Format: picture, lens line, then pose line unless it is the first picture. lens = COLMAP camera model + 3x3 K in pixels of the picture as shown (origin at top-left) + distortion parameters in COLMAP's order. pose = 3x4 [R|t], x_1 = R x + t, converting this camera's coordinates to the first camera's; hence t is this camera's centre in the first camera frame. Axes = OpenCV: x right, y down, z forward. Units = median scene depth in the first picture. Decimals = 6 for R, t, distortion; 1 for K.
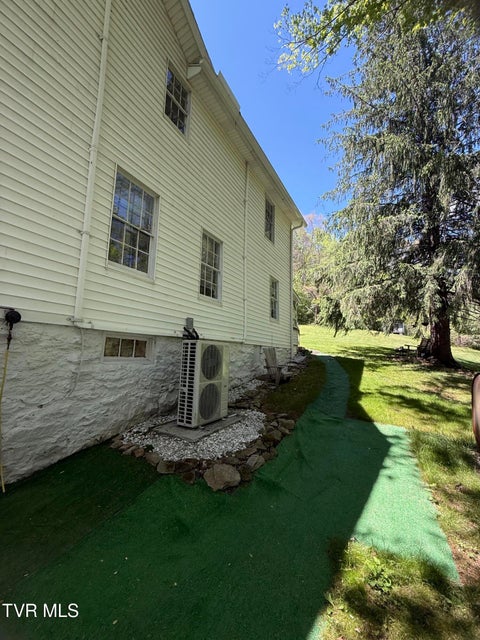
lens RADIAL K [[256.6, 0, 240.6], [0, 256.6, 318.0], [0, 0, 1]] dist [0.001463, 0.000663]
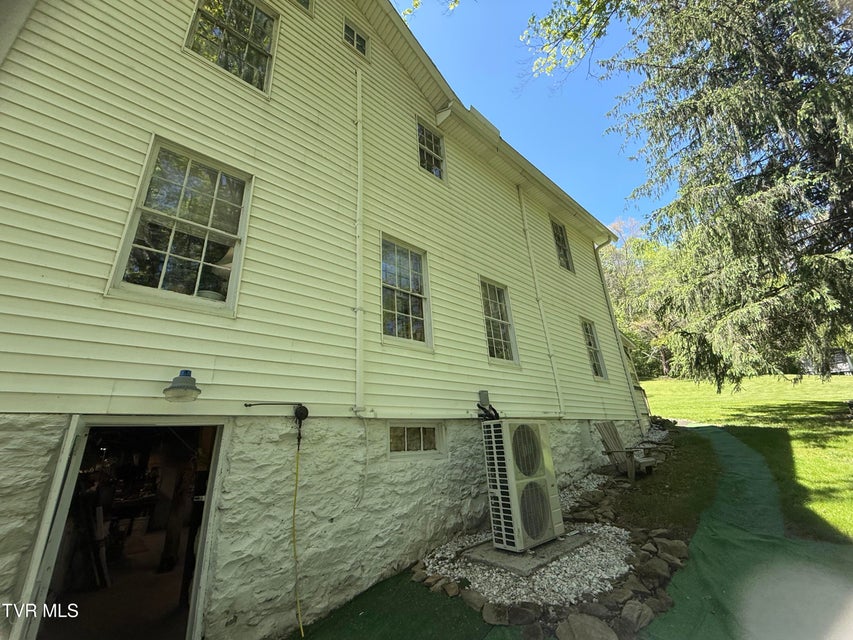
lens RADIAL K [[342.0, 0, 425.2], [0, 342.0, 319.3], [0, 0, 1]] dist [0.001463, 0.000663]
pose [[0.940247, -0.185962, -0.285224, -0.031126], [0.123772, 0.967048, -0.222484, -0.000594], [0.317199, 0.173887, 0.932281, -0.027009]]
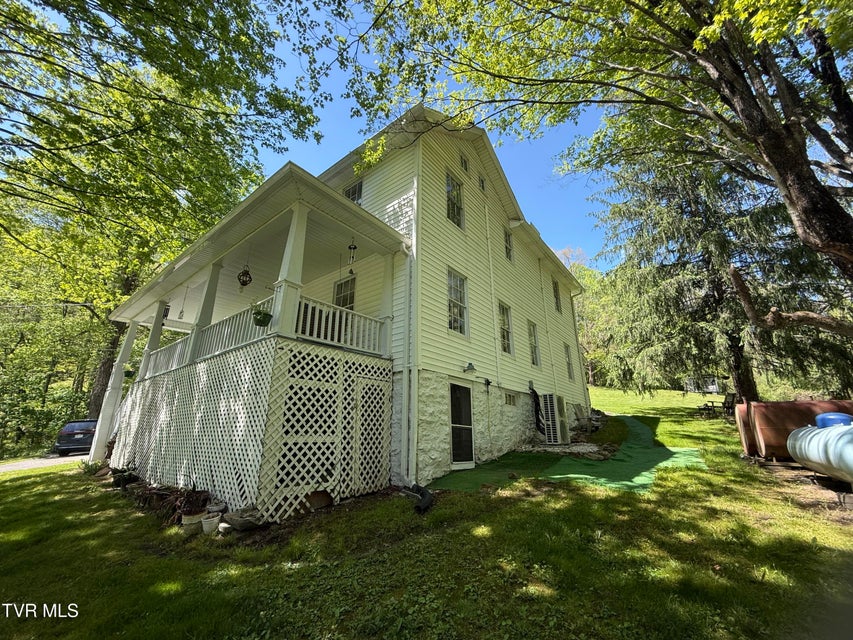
lens RADIAL K [[342.0, 0, 421.8], [0, 342.0, 324.1], [0, 0, 1]] dist [0.001463, 0.000663]
pose [[0.987460, -0.070375, -0.141316, -0.505828], [0.044956, 0.983433, -0.175611, -0.004149], [0.151333, 0.167056, 0.974264, -1.074492]]
